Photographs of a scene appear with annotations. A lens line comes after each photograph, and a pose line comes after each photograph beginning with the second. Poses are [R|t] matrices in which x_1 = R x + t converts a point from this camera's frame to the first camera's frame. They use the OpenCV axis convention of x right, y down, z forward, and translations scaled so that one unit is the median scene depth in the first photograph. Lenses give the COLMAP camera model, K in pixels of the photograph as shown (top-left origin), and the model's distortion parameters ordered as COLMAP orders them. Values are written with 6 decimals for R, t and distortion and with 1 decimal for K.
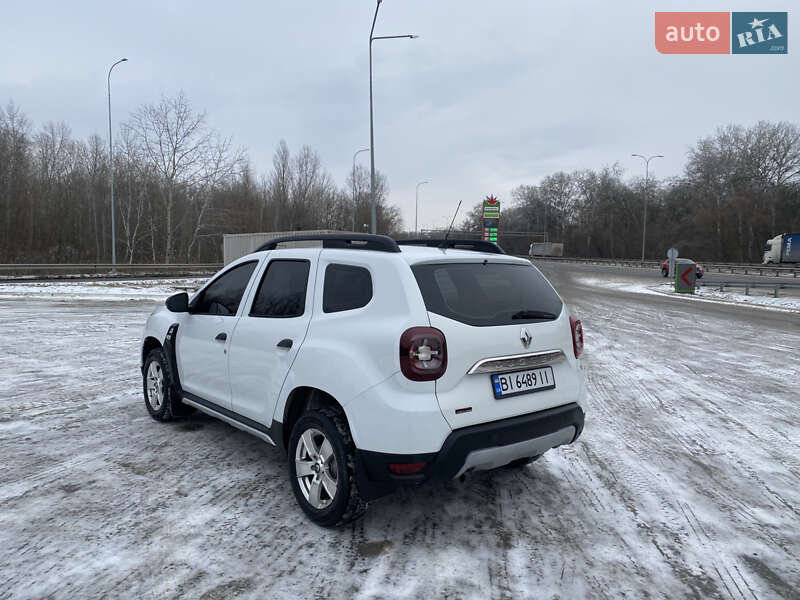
lens RADIAL K [[609.3, 0, 406.9], [0, 609.3, 287.7], [0, 0, 1]] dist [0.024703, -0.020950]
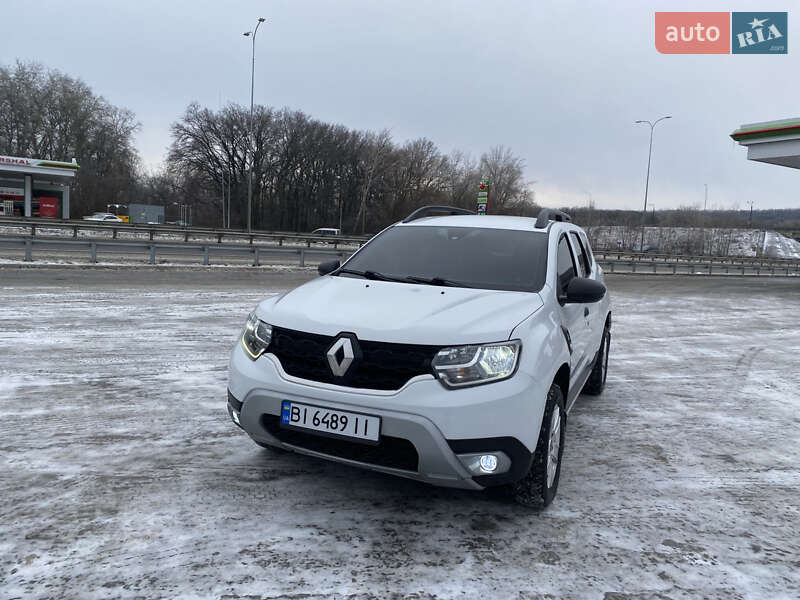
lens RADIAL K [[611.2, 0, 410.2], [0, 611.2, 285.6], [0, 0, 1]] dist [0.022171, -0.019011]
pose [[-0.444236, -0.121915, 0.887576, -1.181772], [-0.014498, 0.991546, 0.128940, -0.096162], [-0.895792, 0.044411, -0.442248, 1.898545]]
